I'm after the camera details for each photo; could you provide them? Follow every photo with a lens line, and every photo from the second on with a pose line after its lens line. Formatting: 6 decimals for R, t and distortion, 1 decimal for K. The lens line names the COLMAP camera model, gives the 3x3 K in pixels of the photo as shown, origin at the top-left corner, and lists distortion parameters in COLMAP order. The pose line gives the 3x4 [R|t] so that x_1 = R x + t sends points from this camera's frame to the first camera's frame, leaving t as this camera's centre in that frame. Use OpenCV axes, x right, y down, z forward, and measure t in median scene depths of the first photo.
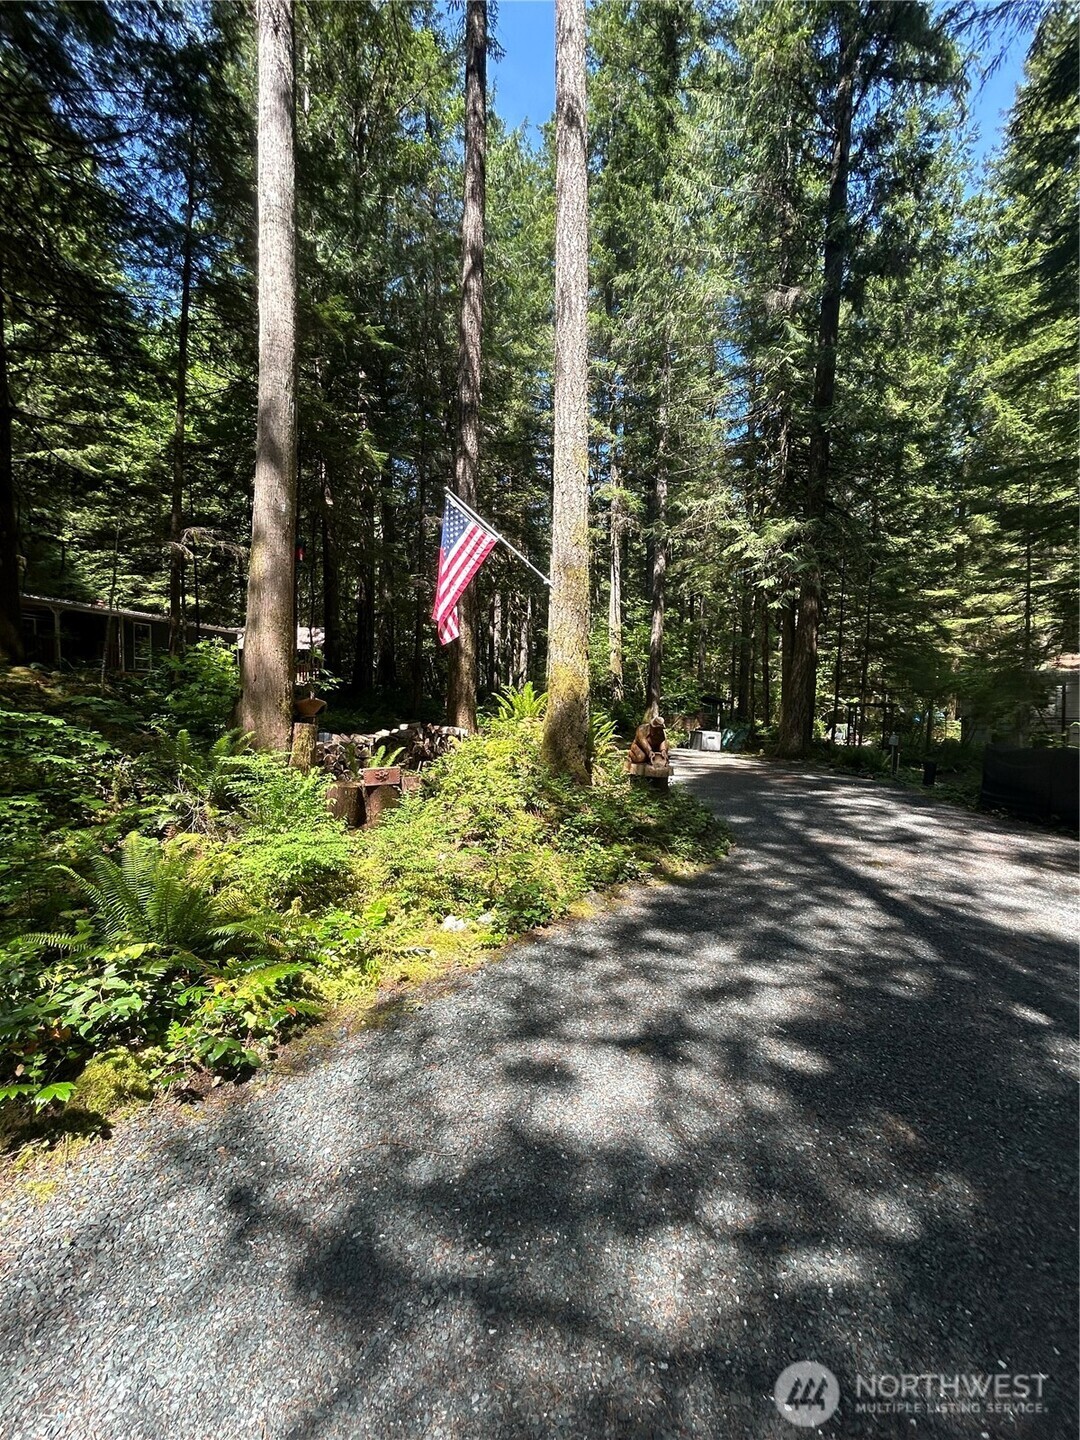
lens RADIAL K [[582.0, 0, 540.0], [0, 582.0, 720.0], [0, 0, 1]] dist [-0.004361, 0.000796]
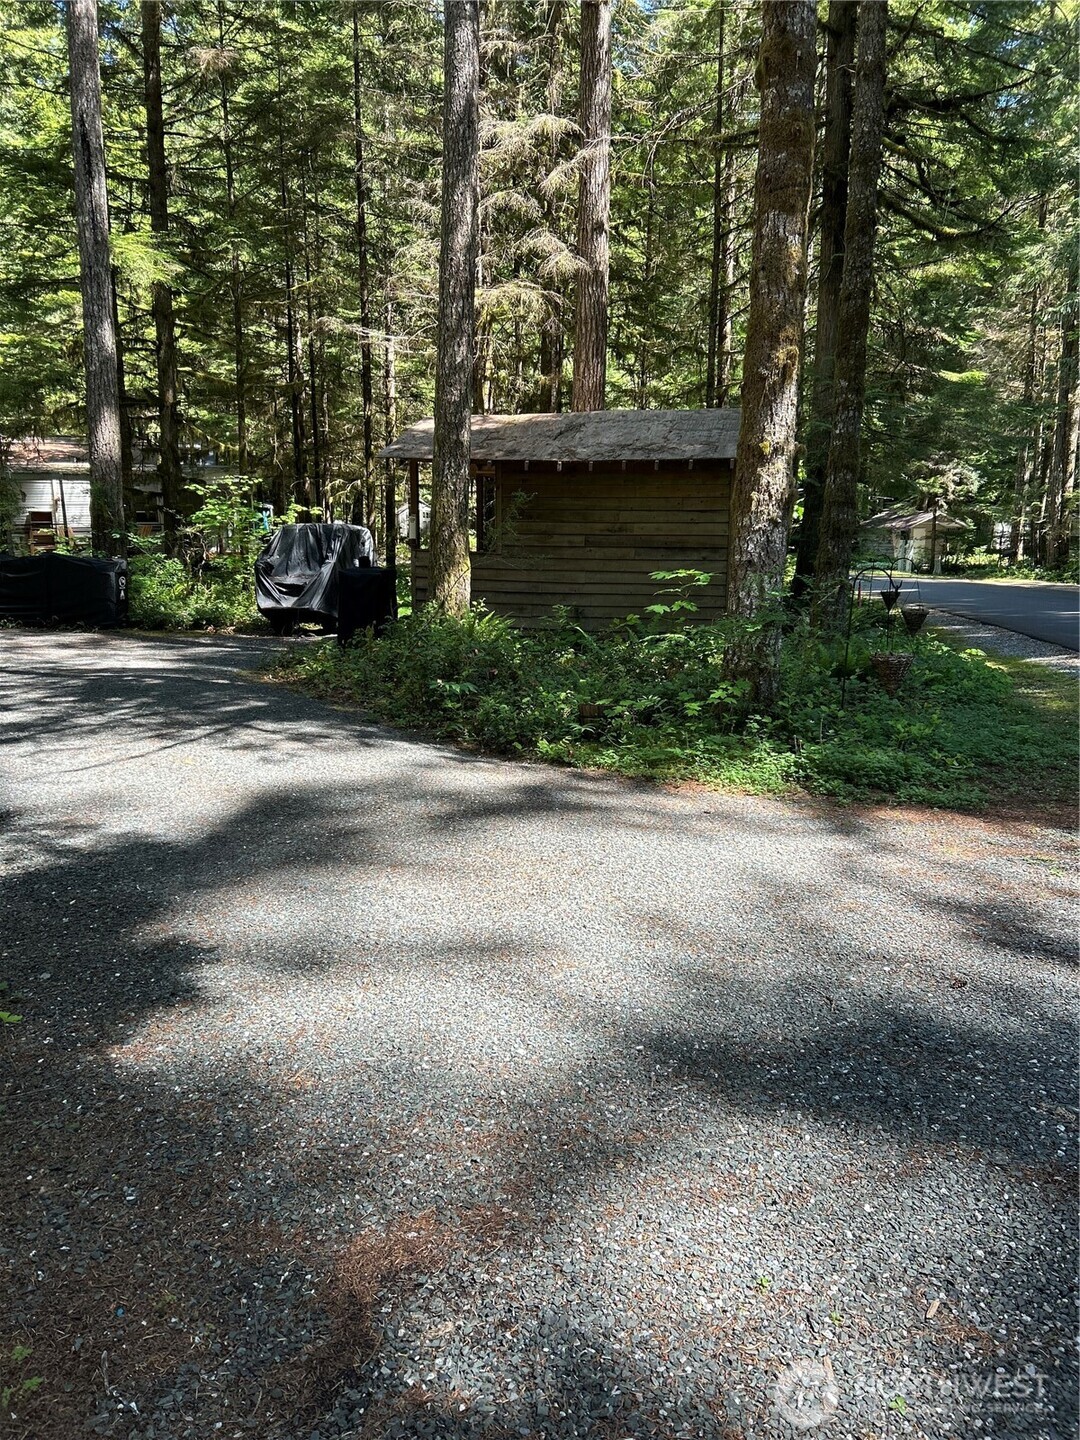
lens RADIAL K [[1100.8, 0, 540.0], [0, 1100.8, 720.0], [0, 0, 1]] dist [0.036709, -0.000185]
pose [[0.328622, -0.184528, 0.926260, -0.744764], [0.026984, 0.982162, 0.186091, -0.005721], [-0.944076, -0.036159, 0.327739, -0.500727]]
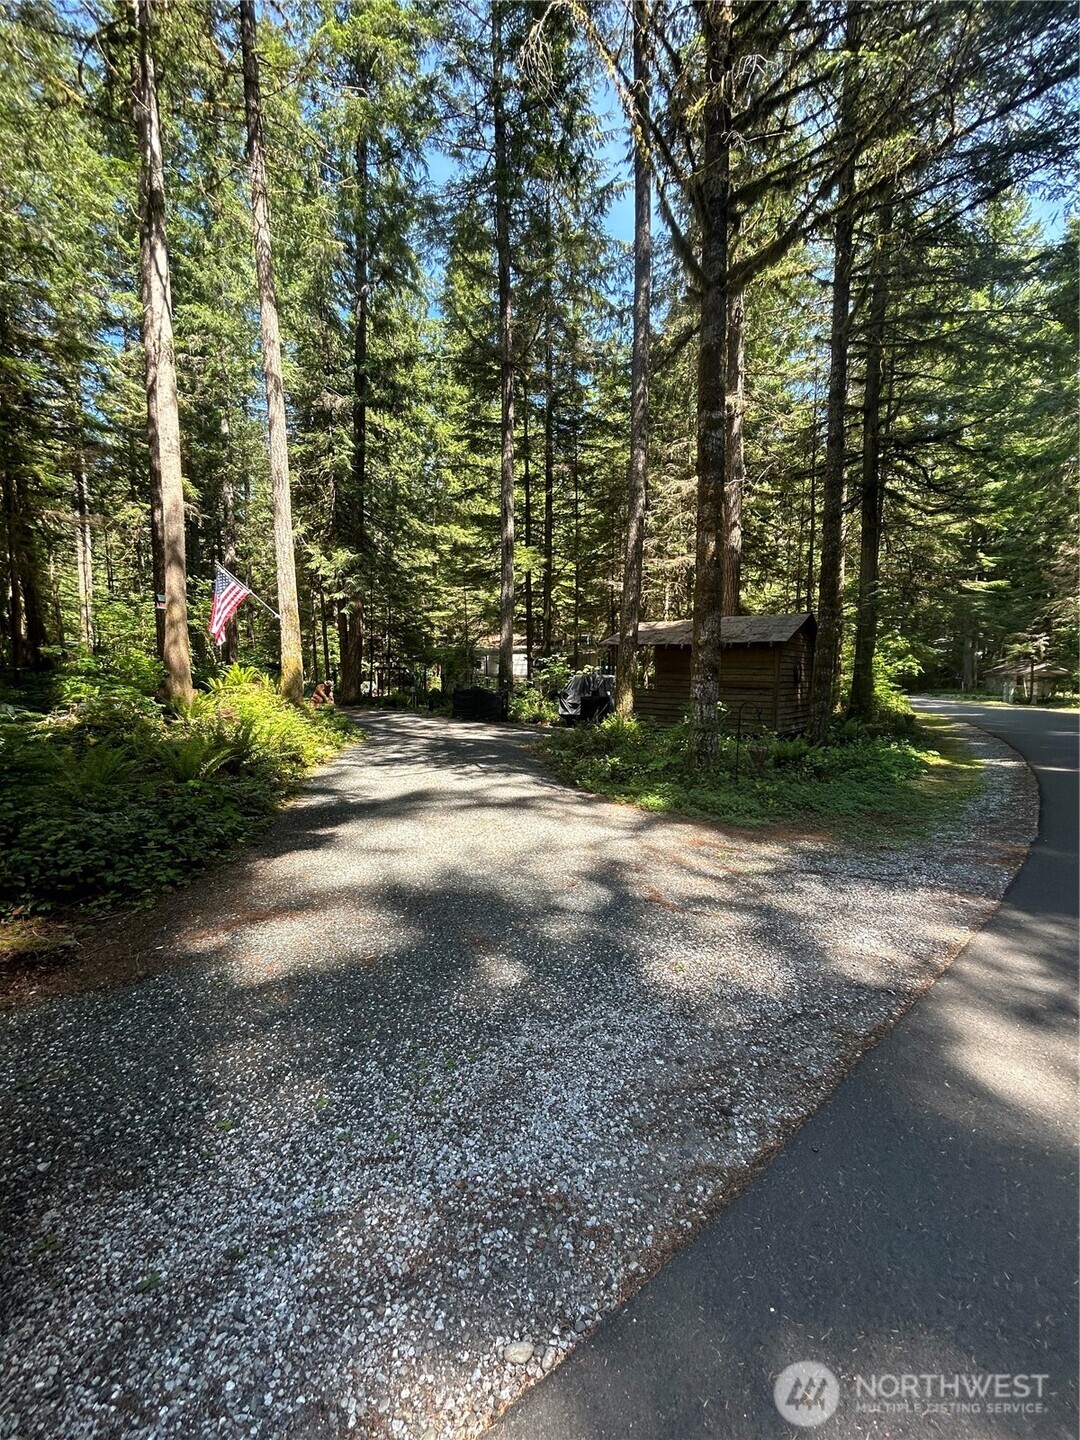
lens RADIAL K [[582.0, 0, 540.0], [0, 582.0, 720.0], [0, 0, 1]] dist [-0.004361, 0.000796]
pose [[0.694966, -0.082027, 0.714348, -0.665482], [0.032407, 0.996035, 0.082845, -0.010204], [-0.718312, -0.034425, 0.694869, -0.876018]]
